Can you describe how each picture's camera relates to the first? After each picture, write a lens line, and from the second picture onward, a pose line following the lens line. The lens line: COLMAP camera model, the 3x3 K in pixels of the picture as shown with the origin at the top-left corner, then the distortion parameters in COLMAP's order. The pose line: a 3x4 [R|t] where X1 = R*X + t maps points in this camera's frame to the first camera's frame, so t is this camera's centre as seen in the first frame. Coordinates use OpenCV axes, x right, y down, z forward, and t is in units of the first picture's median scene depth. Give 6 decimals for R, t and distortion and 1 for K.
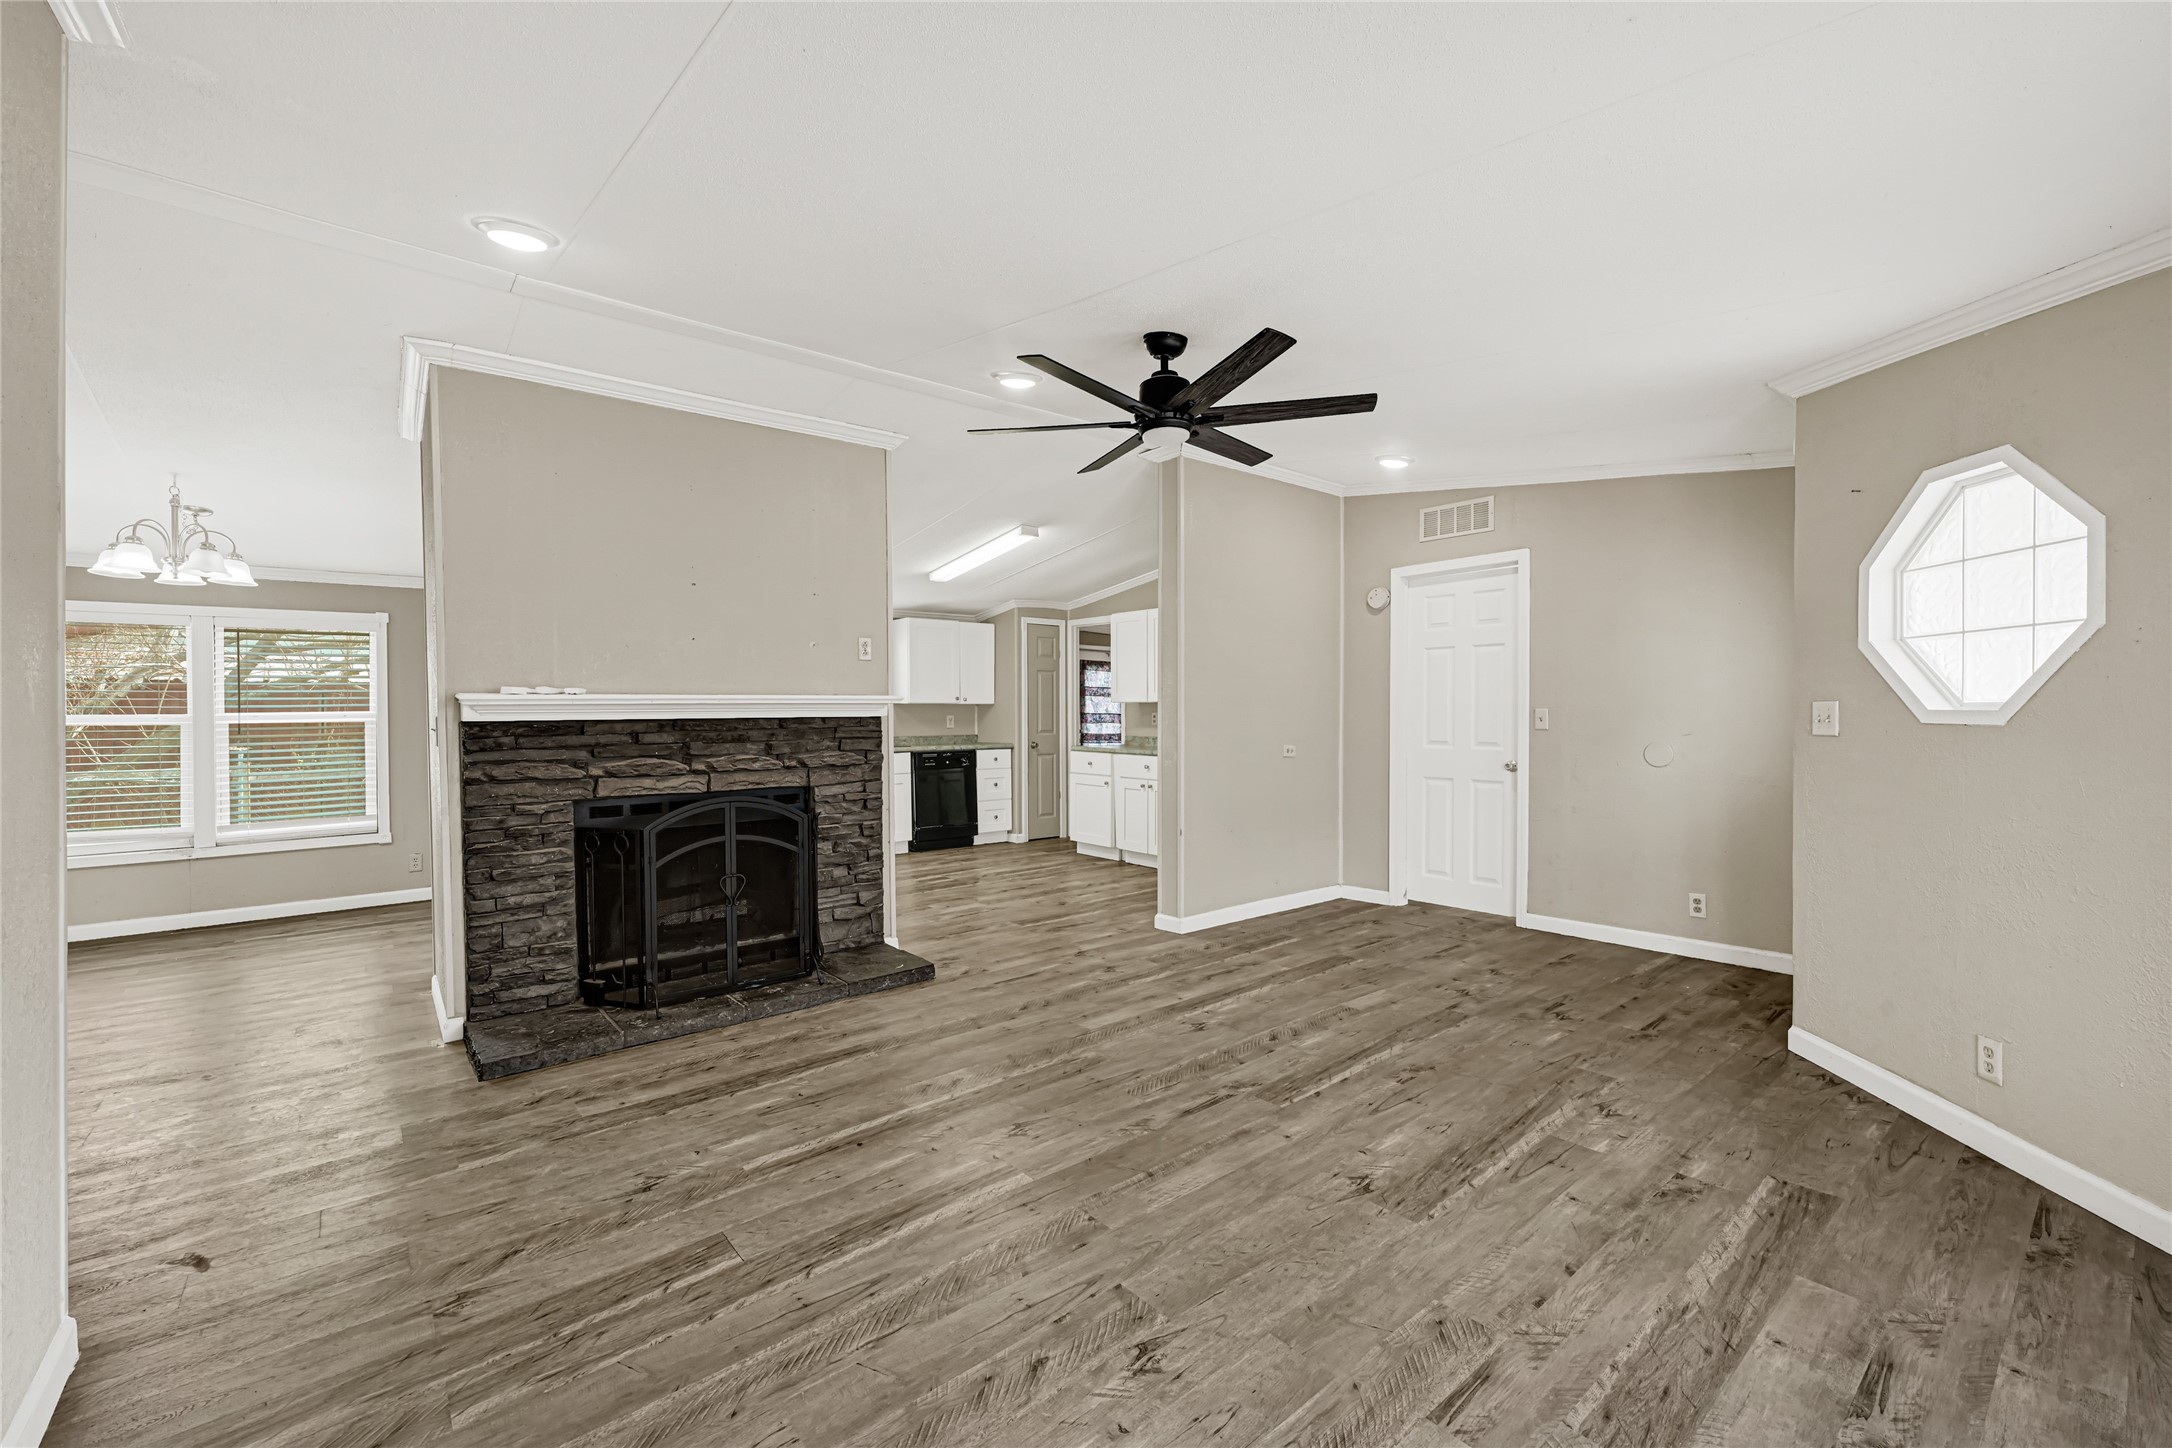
lens RADIAL K [[895.1, 0, 1102.9], [0, 895.1, 724.9], [0, 0, 1]] dist [-0.002697, -0.000221]
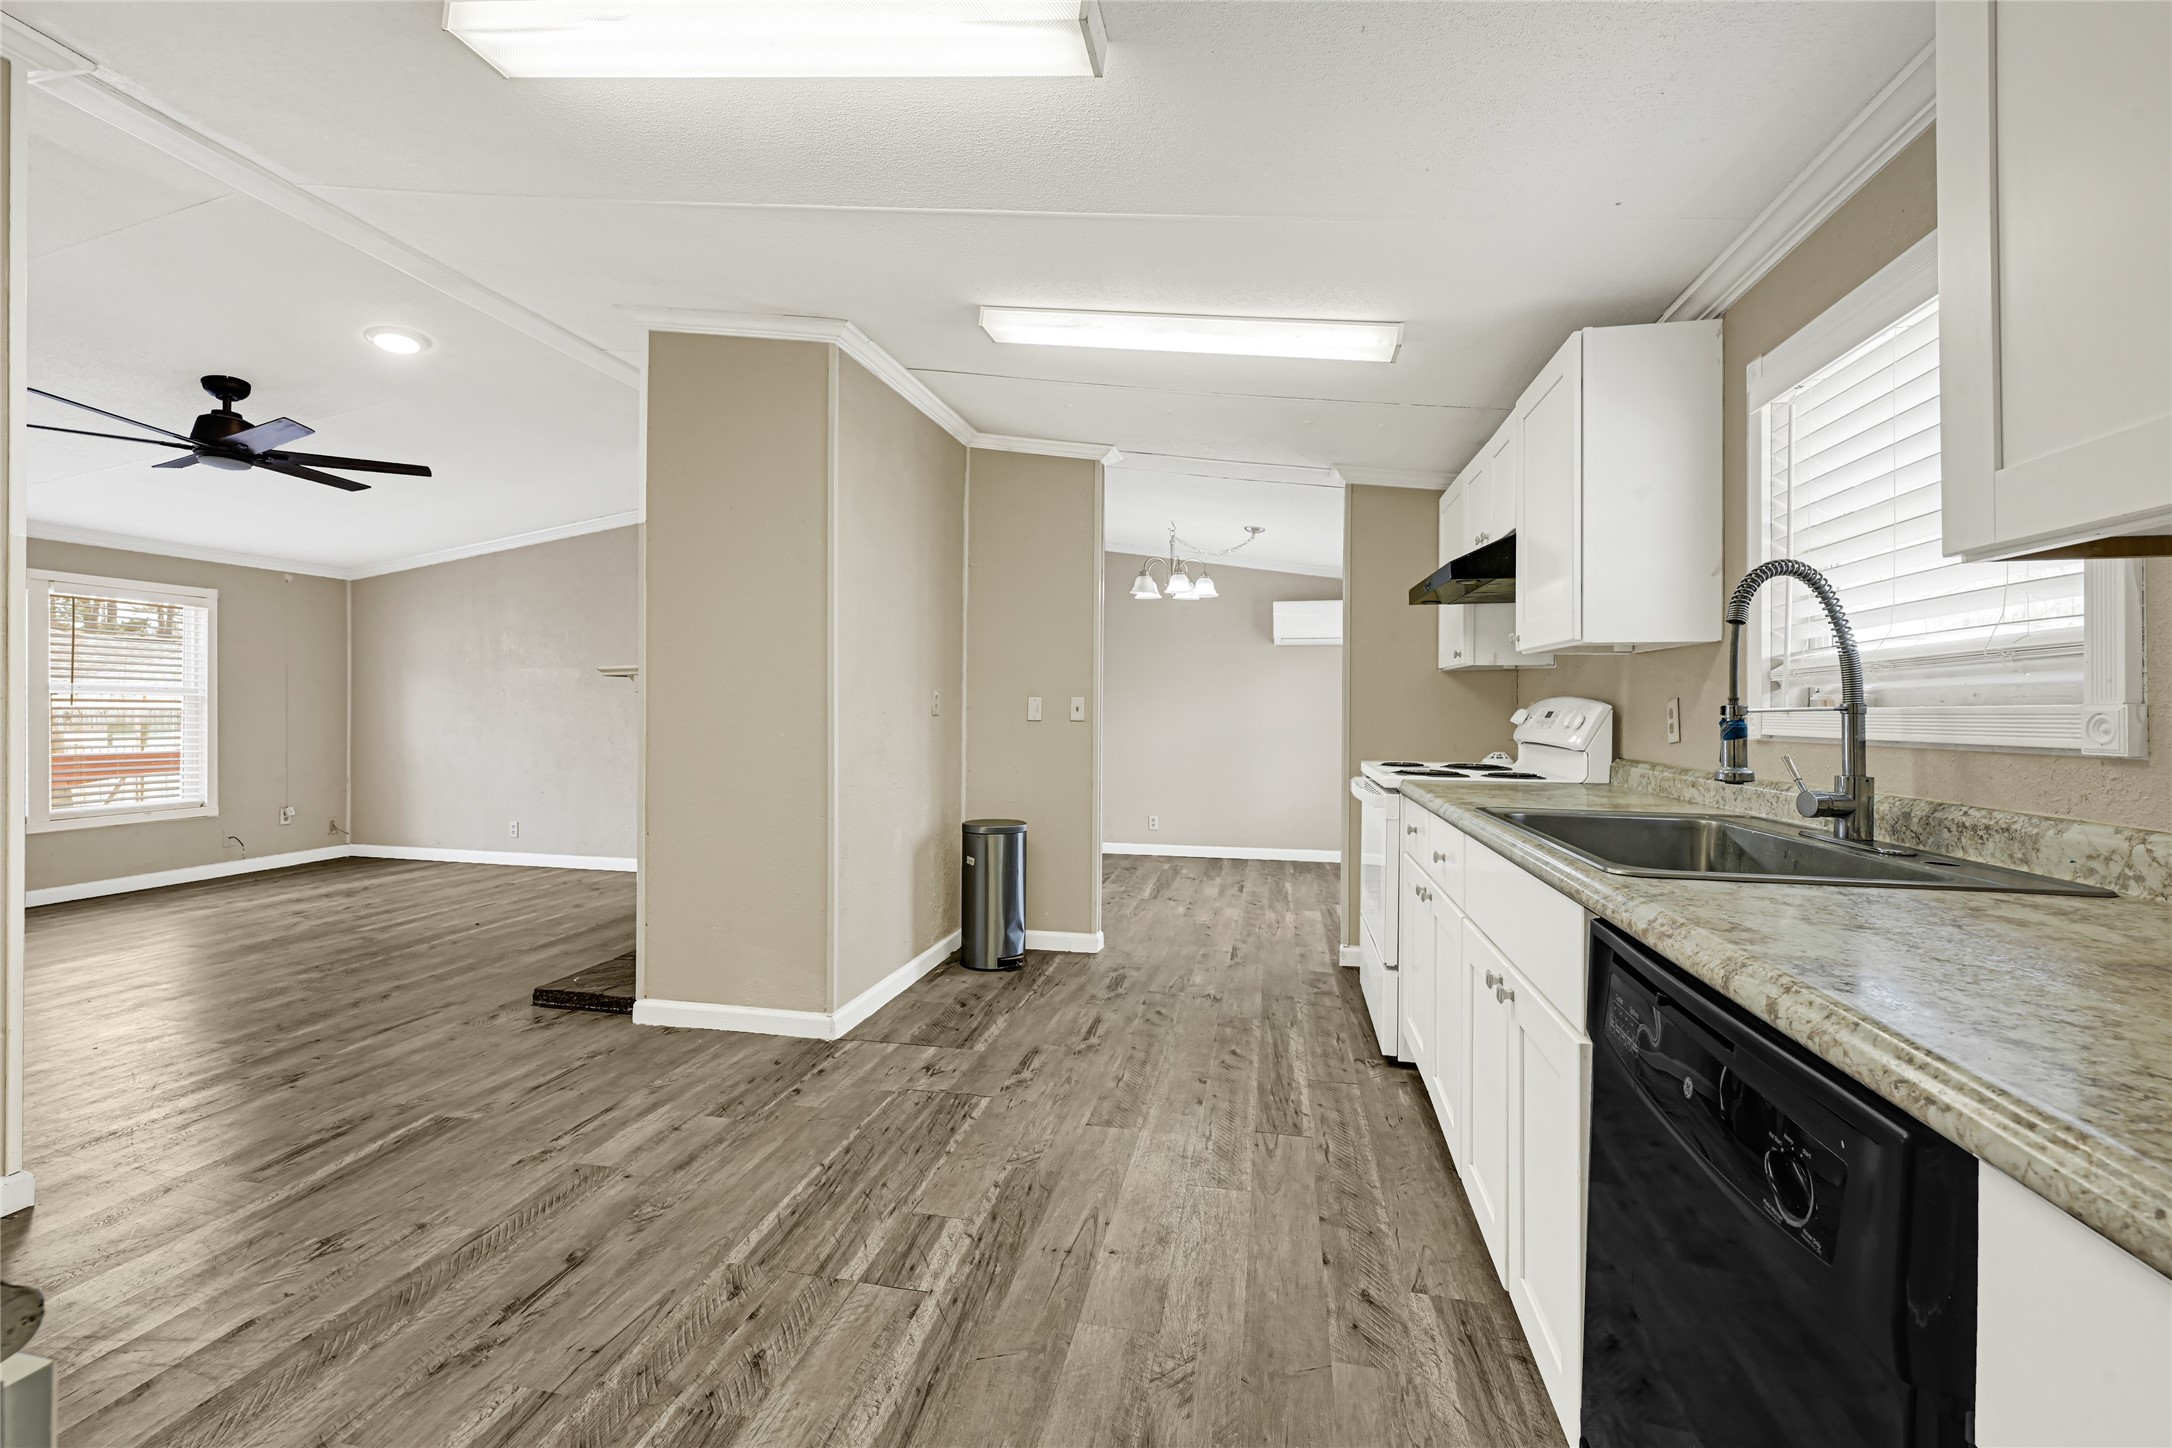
lens RADIAL K [[895.1, 0, 1099.6], [0, 895.1, 711.1], [0, 0, 1]] dist [-0.002697, -0.000221]
pose [[-0.791708, 0.005874, -0.610872, -0.047562], [-0.006120, 0.999827, 0.017547, -0.005337], [0.610869, 0.017631, -0.791535, 0.958490]]
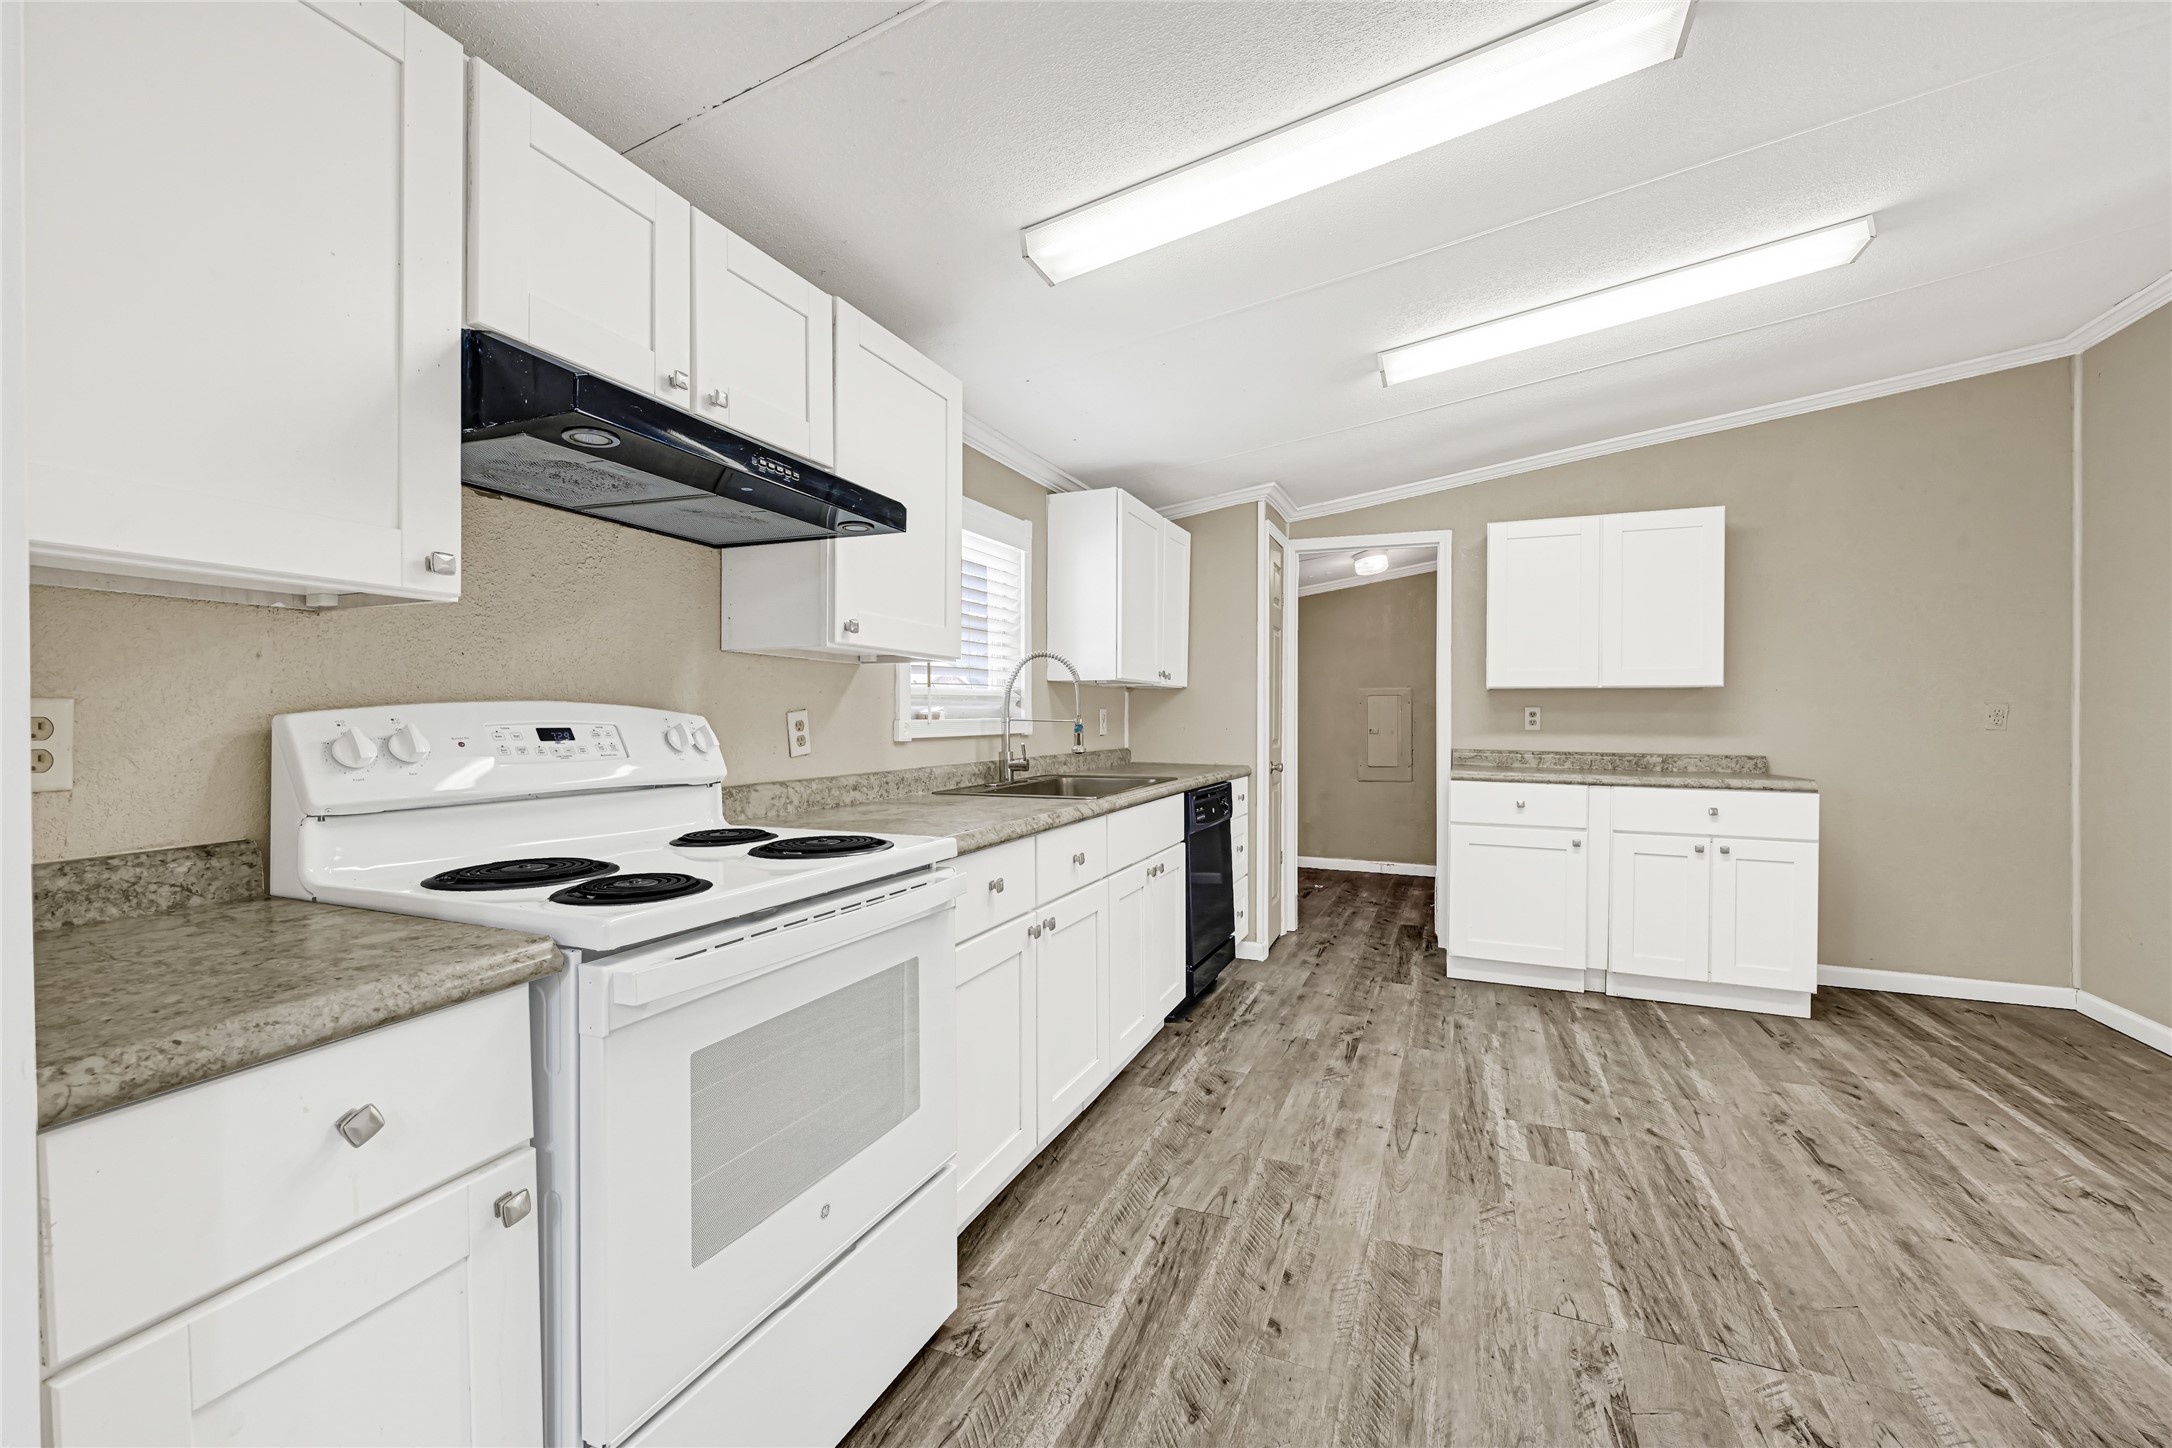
lens RADIAL K [[895.1, 0, 1092.8], [0, 895.1, 723.2], [0, 0, 1]] dist [-0.002697, -0.000221]
pose [[0.898297, 0.004769, 0.439363, -0.393835], [-0.001797, 0.999973, -0.007180, 0.000489], [-0.439385, 0.005661, 0.898281, 0.570554]]
